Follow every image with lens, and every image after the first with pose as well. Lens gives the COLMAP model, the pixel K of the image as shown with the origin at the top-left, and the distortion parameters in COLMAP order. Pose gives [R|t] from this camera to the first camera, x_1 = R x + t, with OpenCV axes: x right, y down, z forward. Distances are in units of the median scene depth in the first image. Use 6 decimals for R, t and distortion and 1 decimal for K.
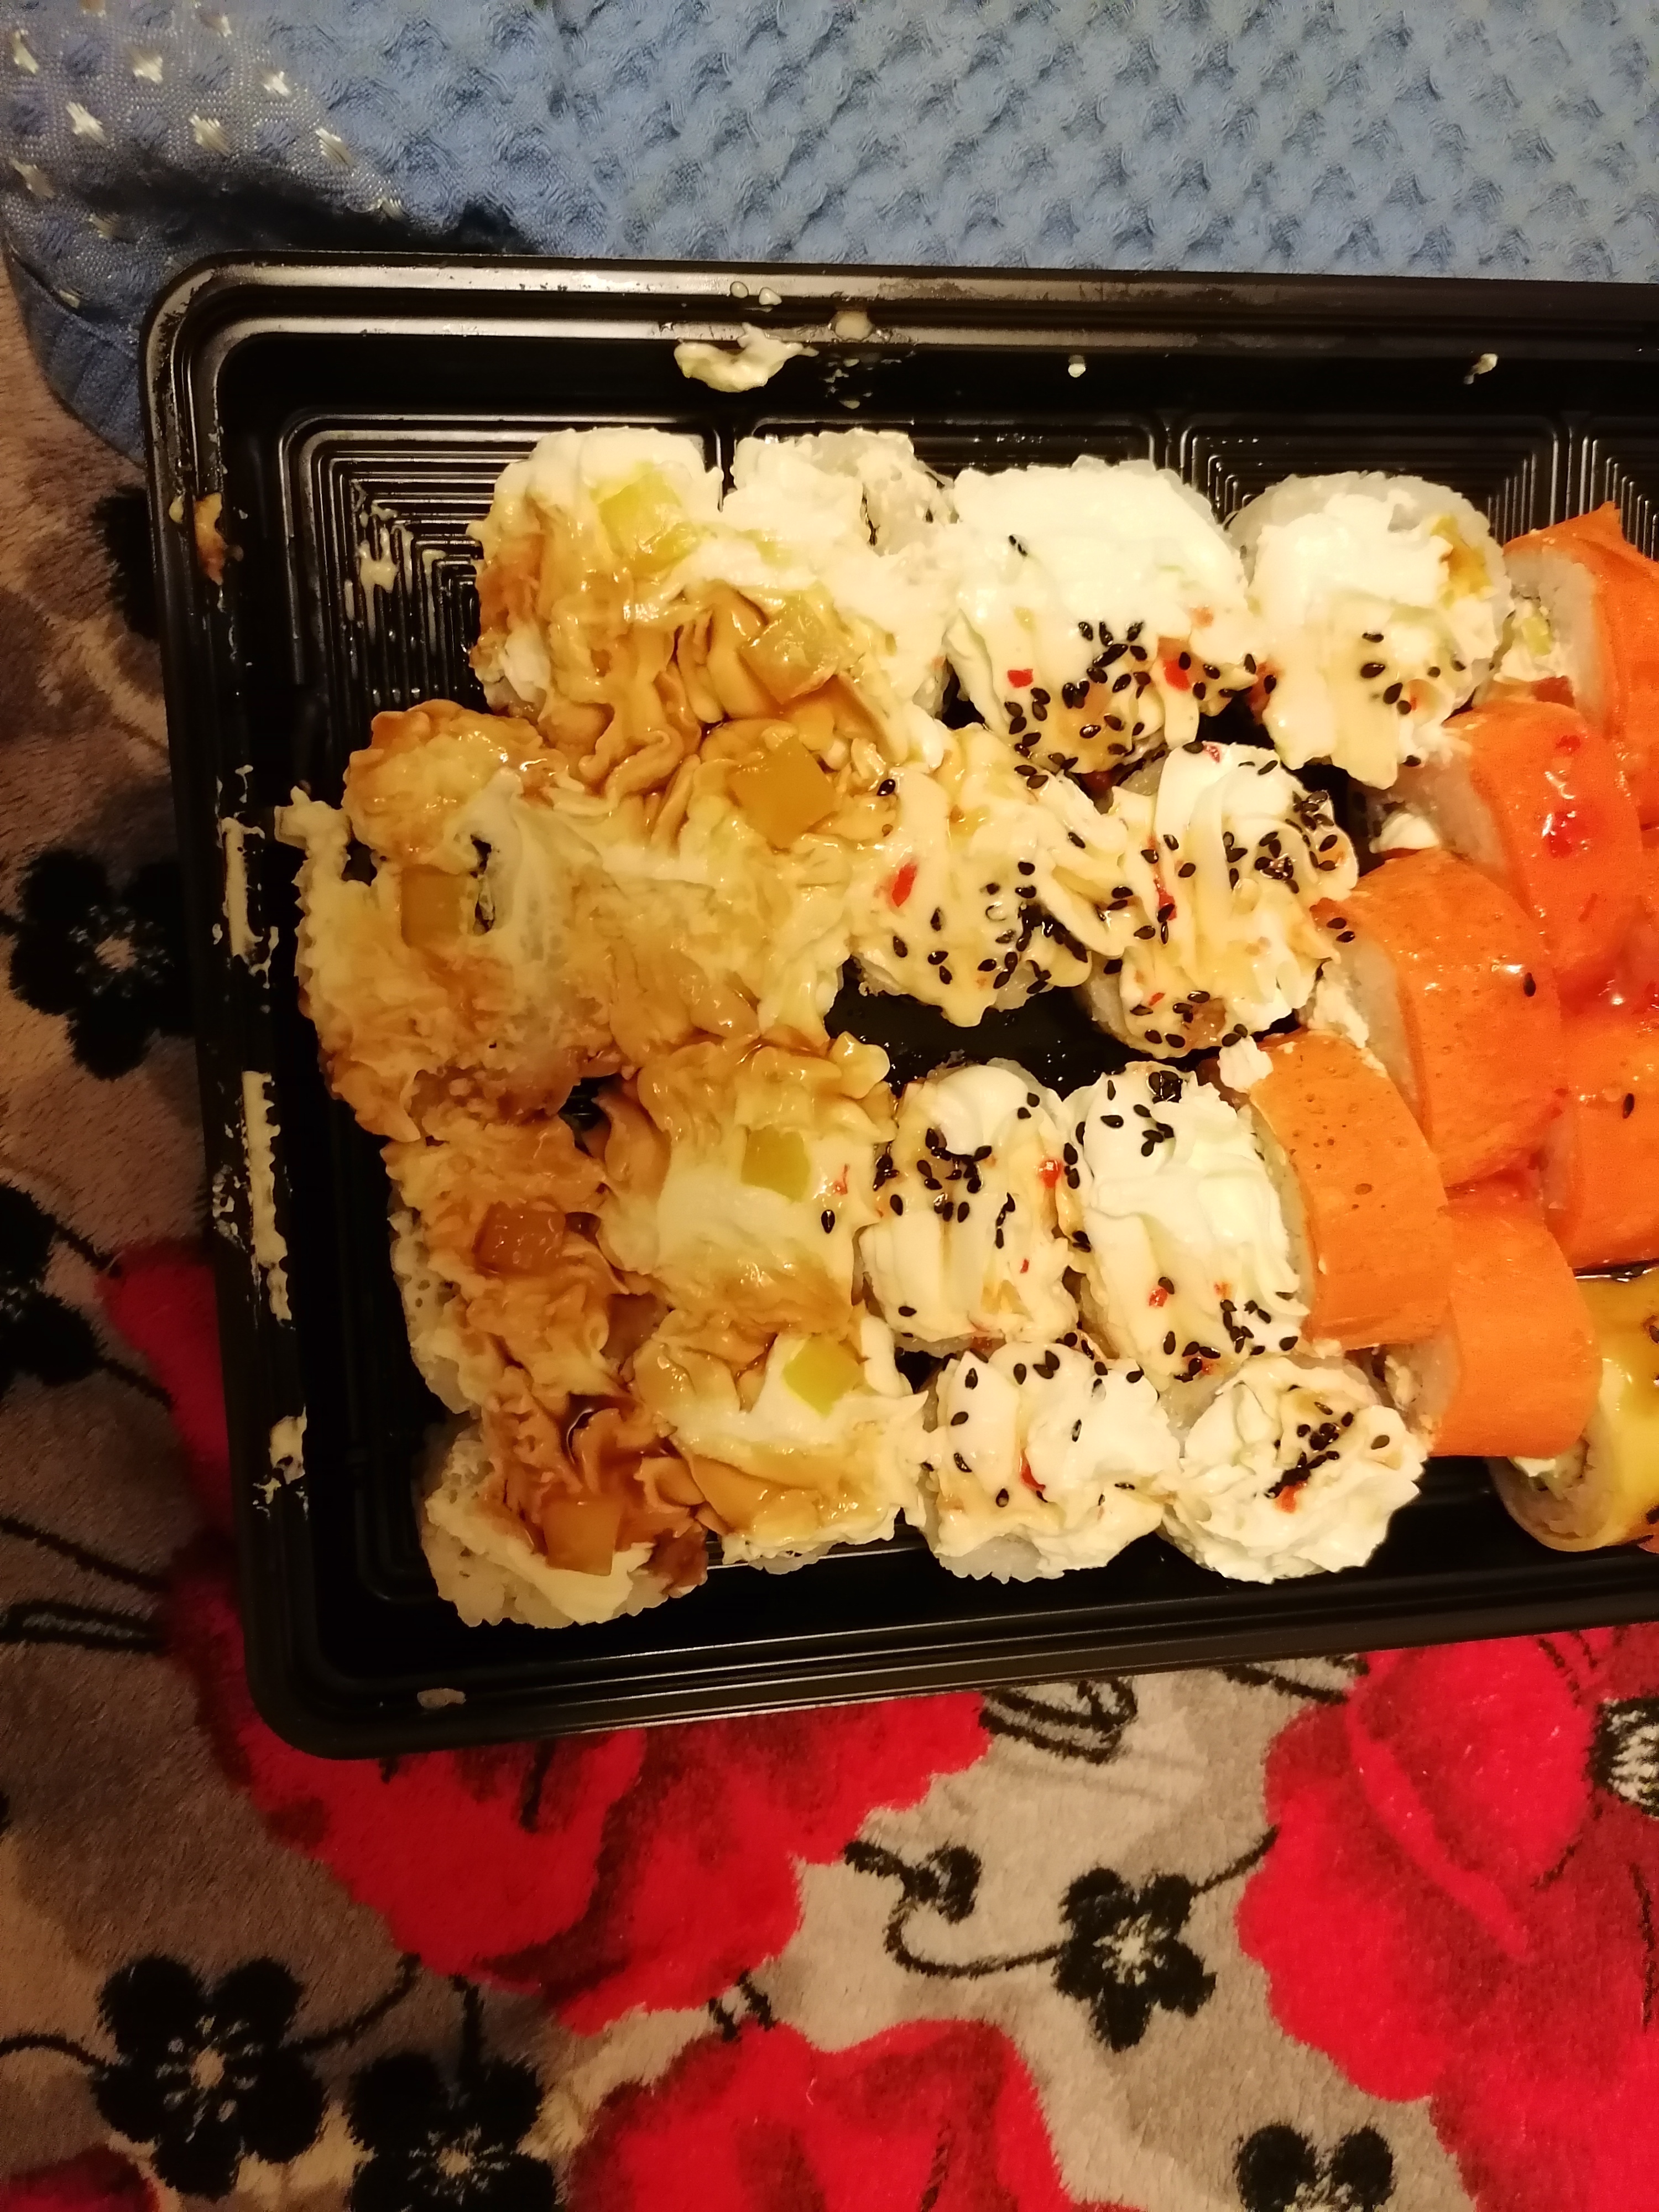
lens RADIAL K [[1717.6, 0, 820.2], [0, 1717.6, 1118.6], [0, 0, 1]] dist [0.075230, -0.171639]
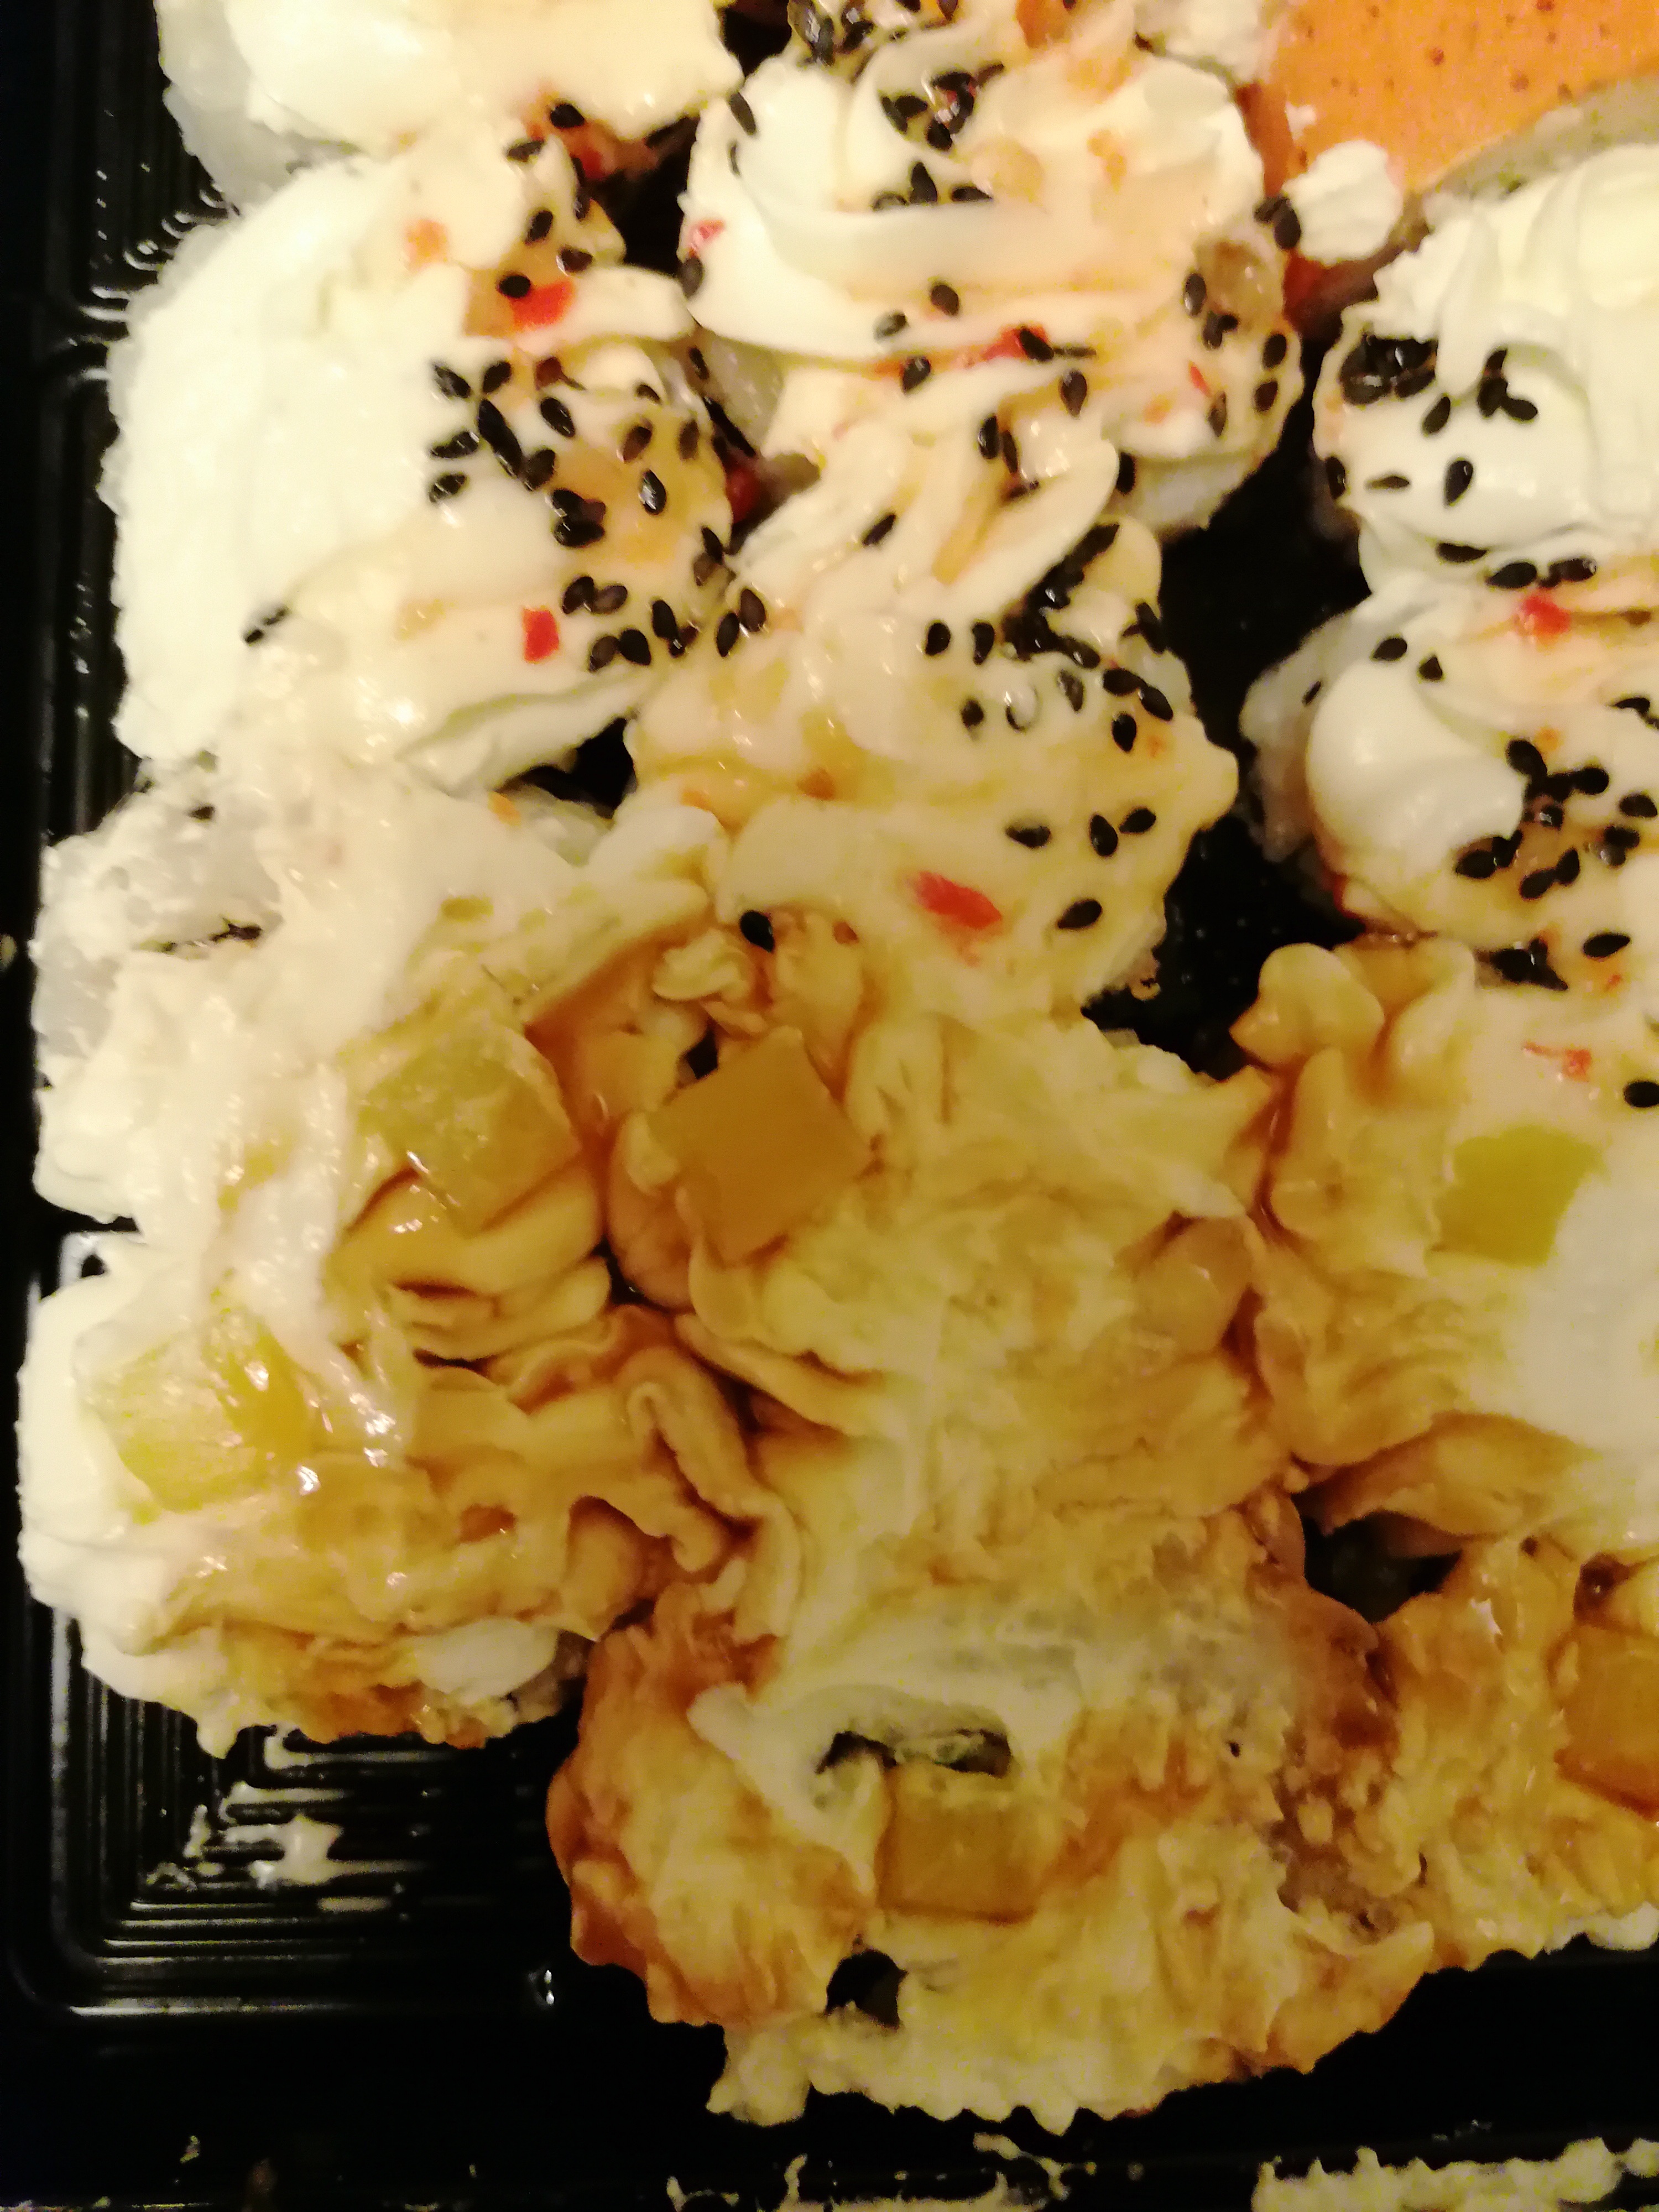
lens RADIAL K [[1717.6, 0, 820.2], [0, 1717.6, 1118.6], [0, 0, 1]] dist [0.075230, -0.171639]
pose [[0.050350, -0.992800, -0.108688, 0.038258], [0.997380, 0.055643, -0.046231, -0.145640], [0.051946, -0.106075, 0.993000, 0.504781]]
